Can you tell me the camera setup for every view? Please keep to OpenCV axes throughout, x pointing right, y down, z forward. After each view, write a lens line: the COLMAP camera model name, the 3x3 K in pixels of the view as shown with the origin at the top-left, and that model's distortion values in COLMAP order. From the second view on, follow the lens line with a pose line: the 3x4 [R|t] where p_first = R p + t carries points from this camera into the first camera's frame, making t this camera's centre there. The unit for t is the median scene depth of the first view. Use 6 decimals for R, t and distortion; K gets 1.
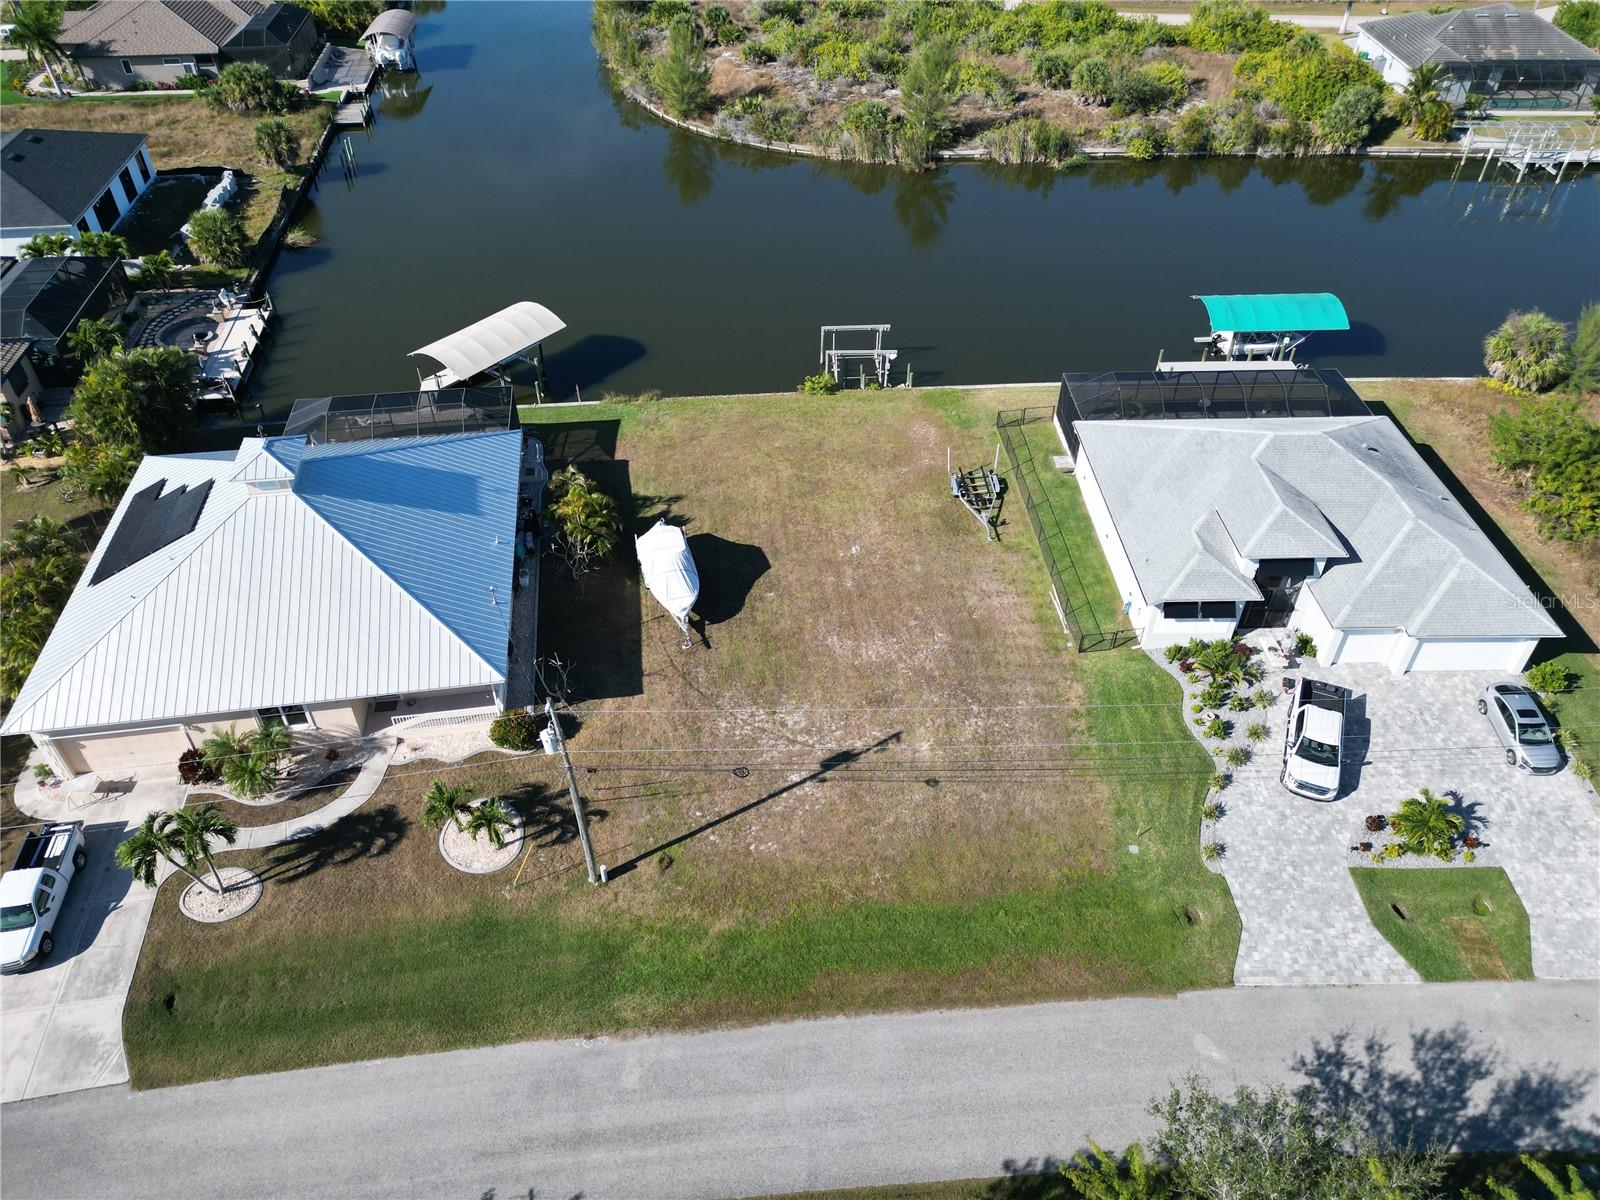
lens RADIAL K [[1113.0, 0, 795.0], [0, 1113.0, 599.0], [0, 0, 1]] dist [0.079358, -0.078451]
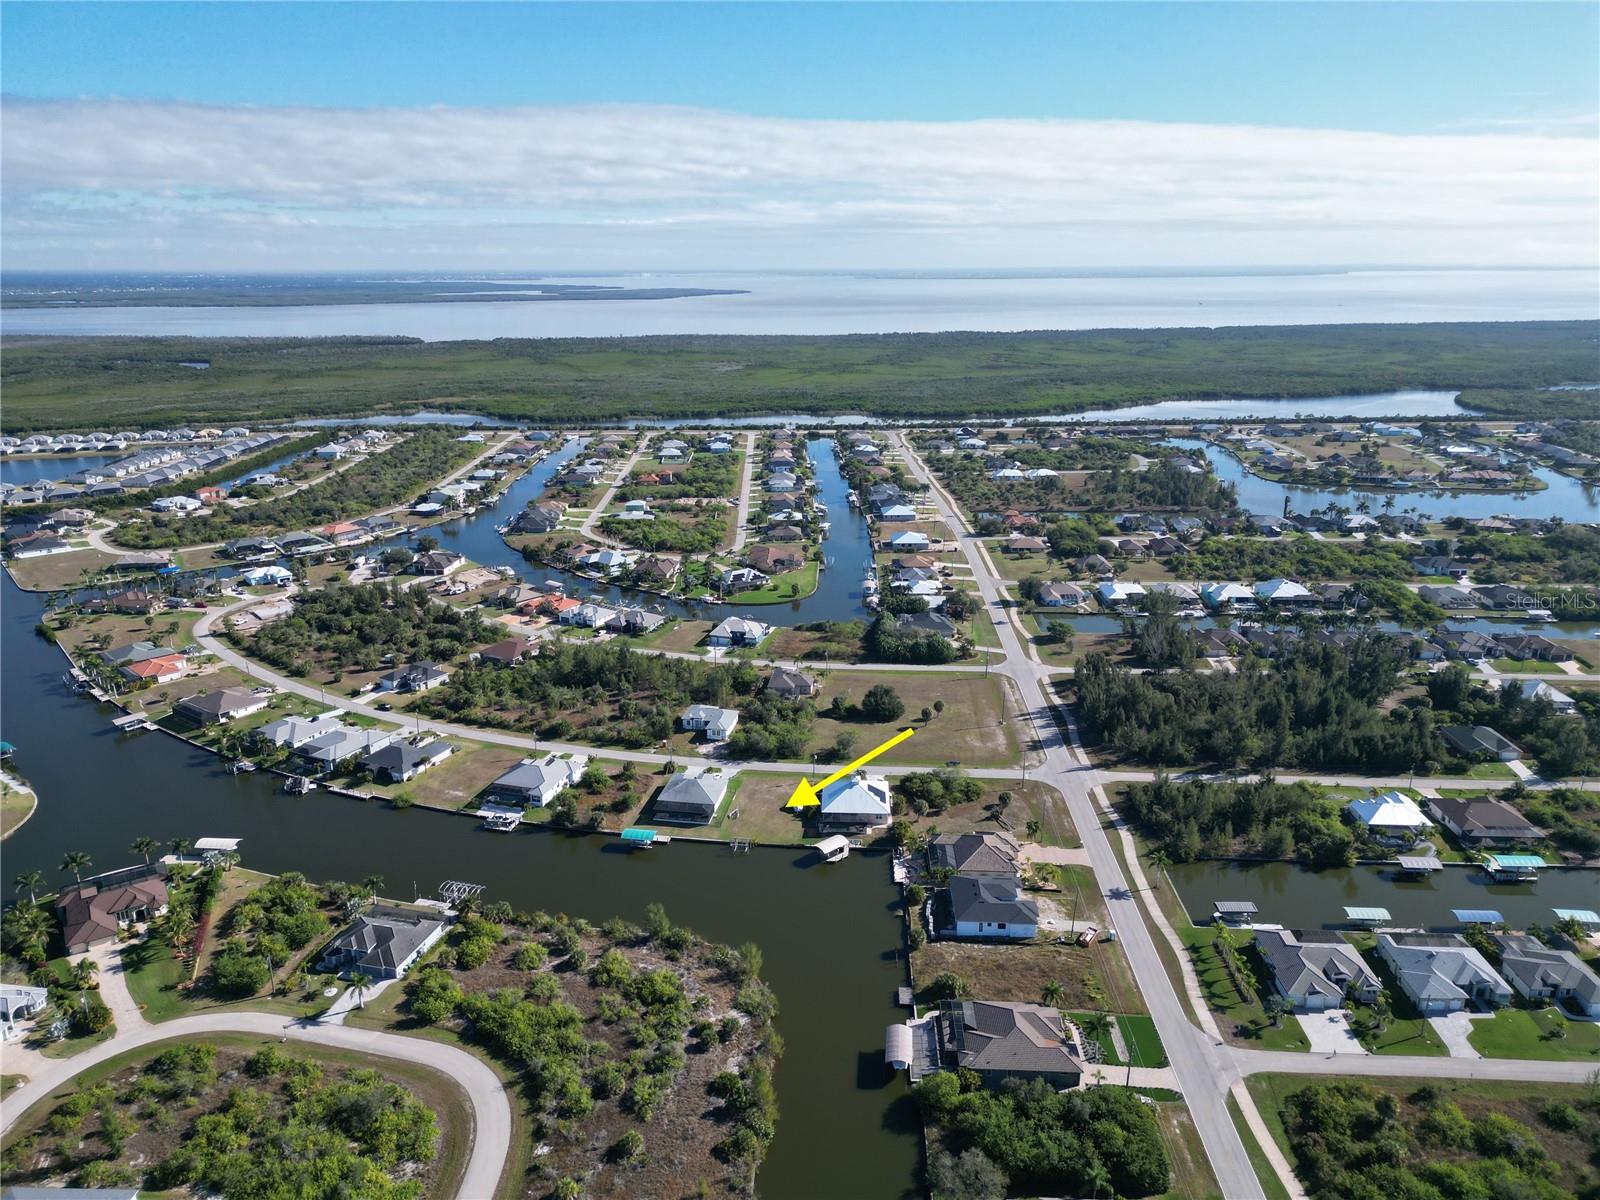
lens RADIAL K [[1117.8, 0, 794.8], [0, 1117.8, 584.1], [0, 0, 1]] dist [0.090993, -0.104549]
pose [[-0.979882, -0.049924, 0.193233, -1.329173], [0.132202, 0.562963, 0.815840, -6.171430], [-0.149512, 0.824973, -0.545037, 3.692823]]
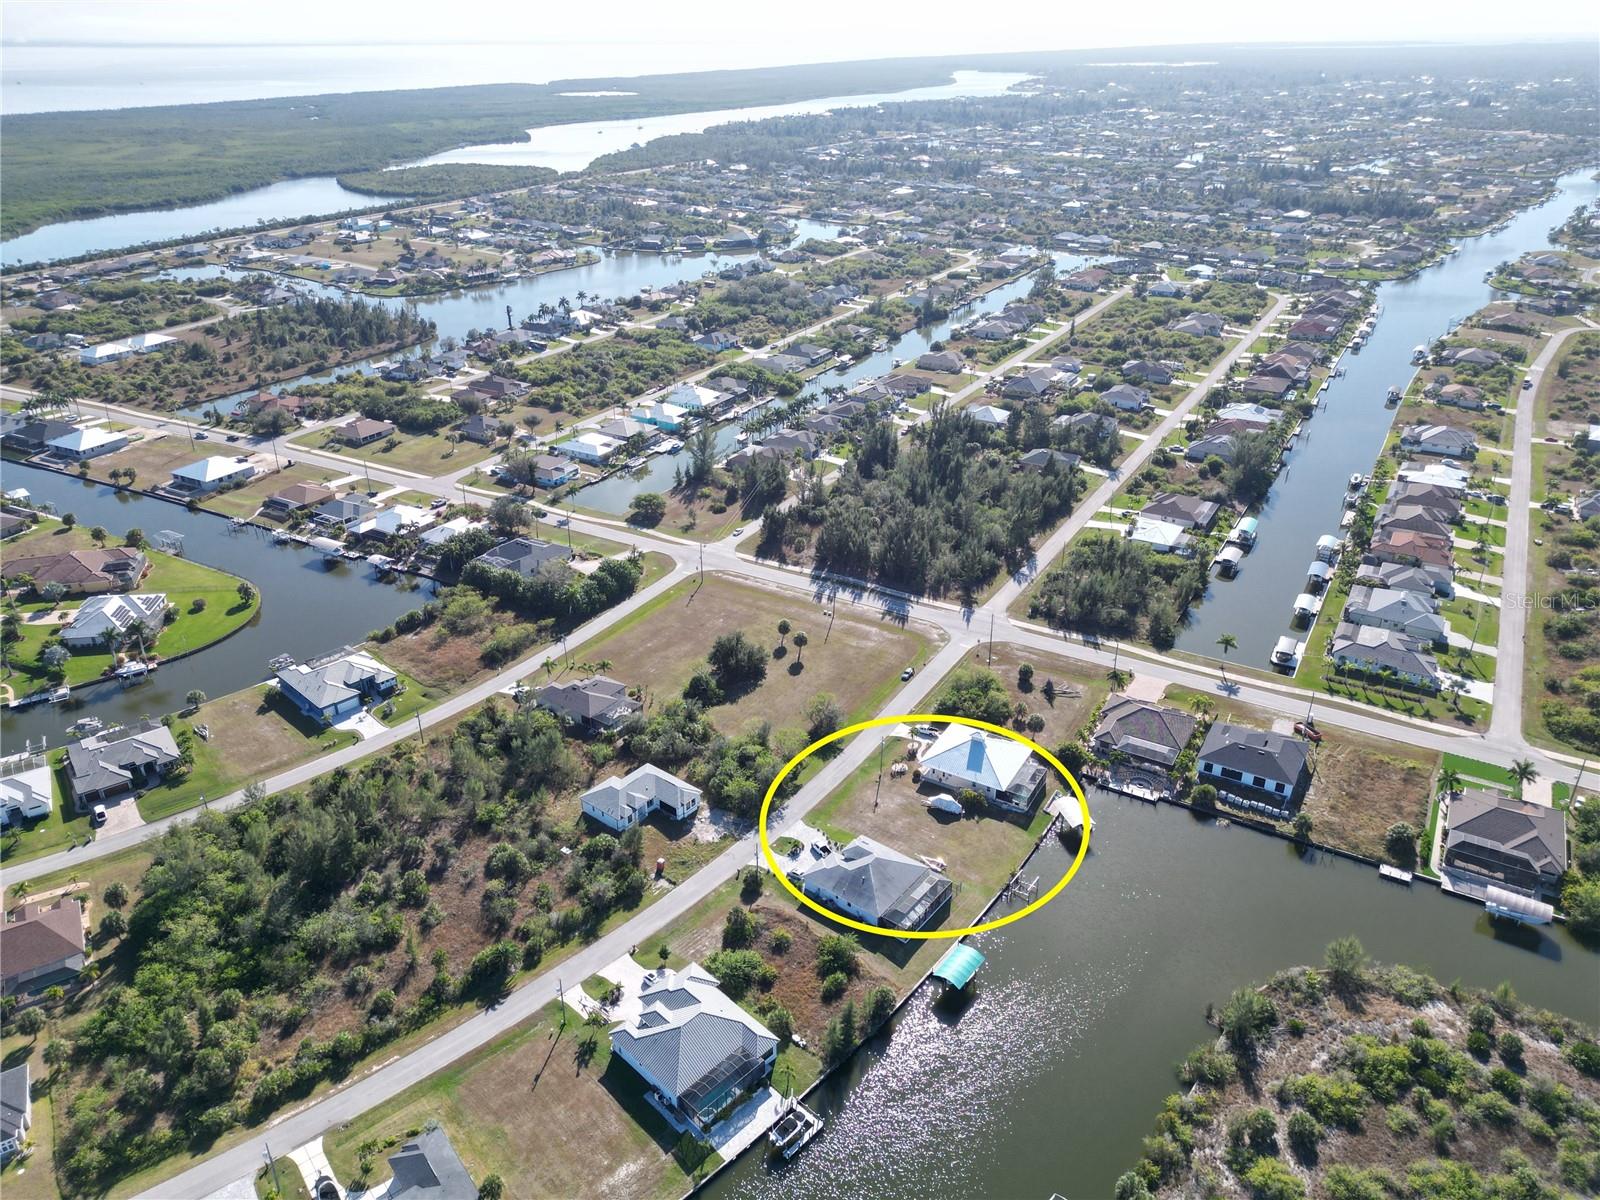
lens RADIAL K [[1113.0, 0, 795.0], [0, 1113.0, 599.0], [0, 0, 1]] dist [0.079358, -0.078451]
pose [[-0.630636, 0.351118, -0.692109, 3.340694], [-0.495219, 0.504581, 0.707217, -3.600745], [0.597542, 0.788742, -0.144327, 0.755231]]
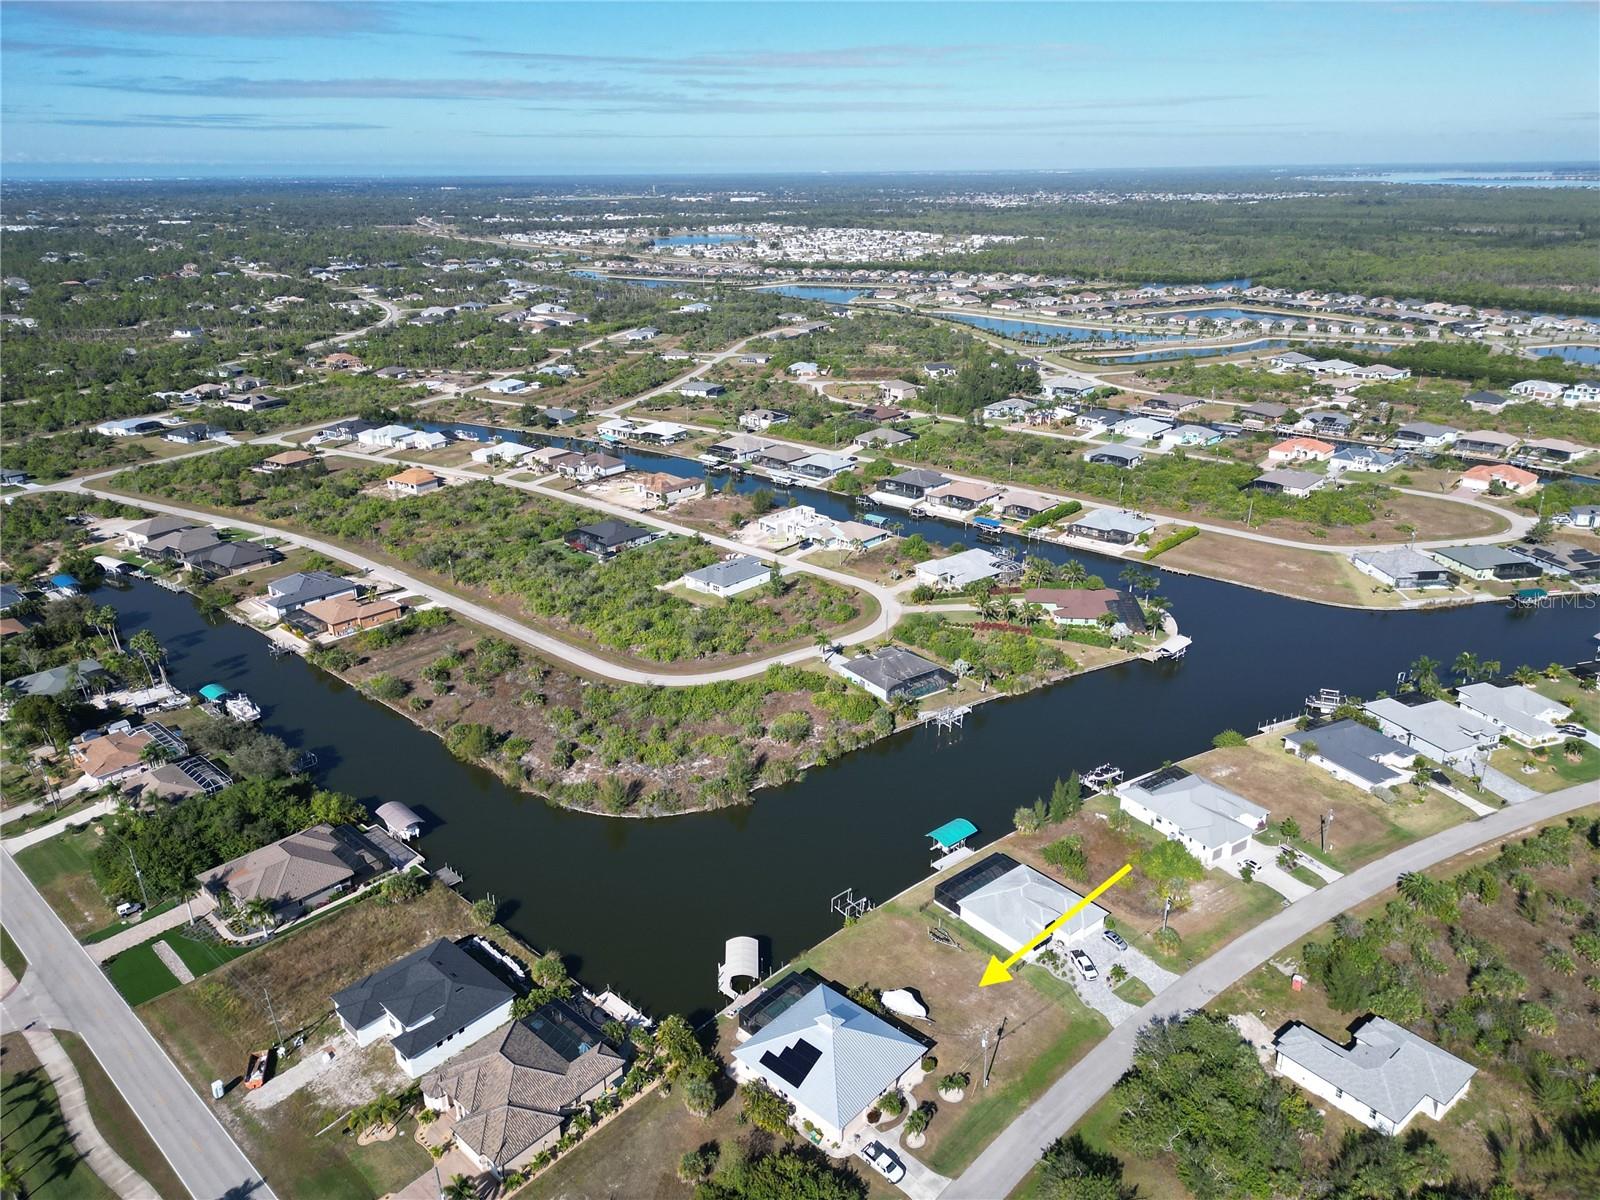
lens RADIAL K [[1113.0, 0, 795.0], [0, 1113.0, 599.0], [0, 0, 1]] dist [0.079358, -0.078451]
pose [[0.781680, -0.230152, 0.579660, -2.116433], [0.407357, 0.892189, -0.195087, -0.606946], [-0.472267, 0.388624, 0.791161, -1.928264]]
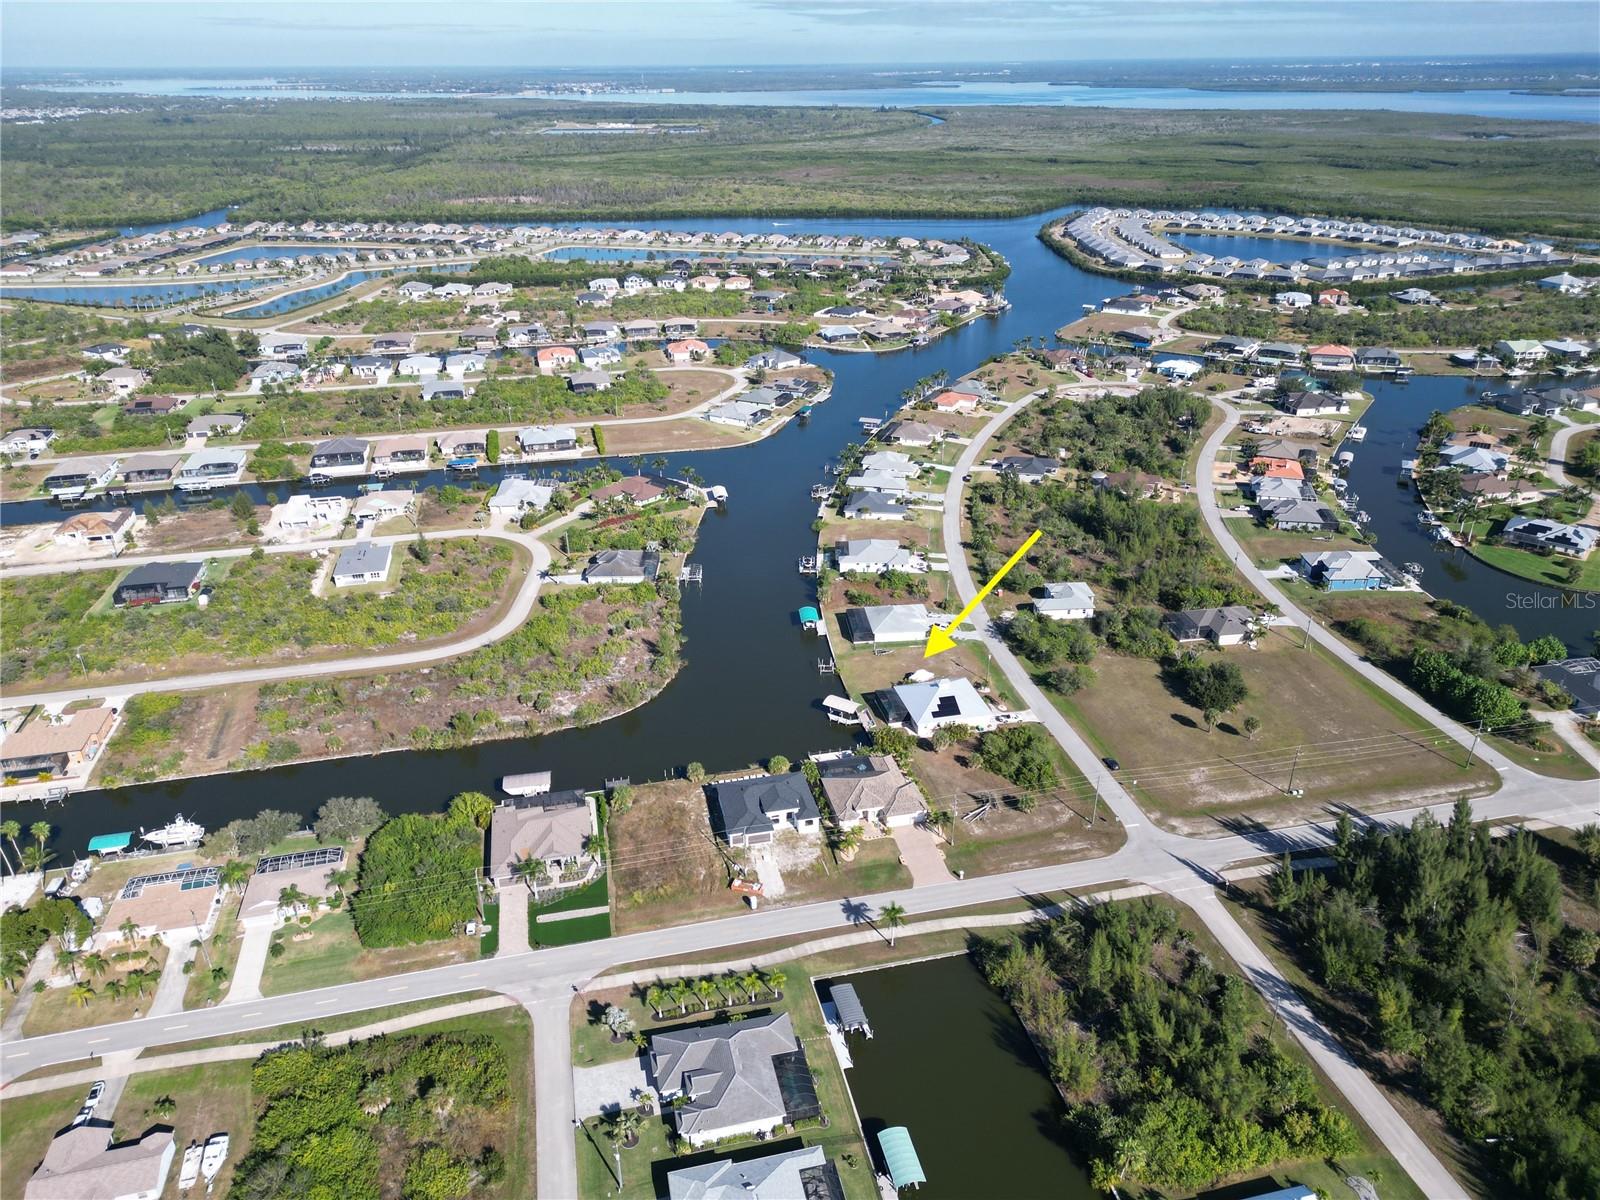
lens RADIAL K [[1113.0, 0, 795.0], [0, 1113.0, 599.0], [0, 0, 1]] dist [0.079358, -0.078451]
pose [[-0.074663, -0.431045, 0.899236, -5.394106], [0.647727, 0.664664, 0.372385, -3.046729], [-0.758205, 0.610263, 0.229574, 0.005947]]
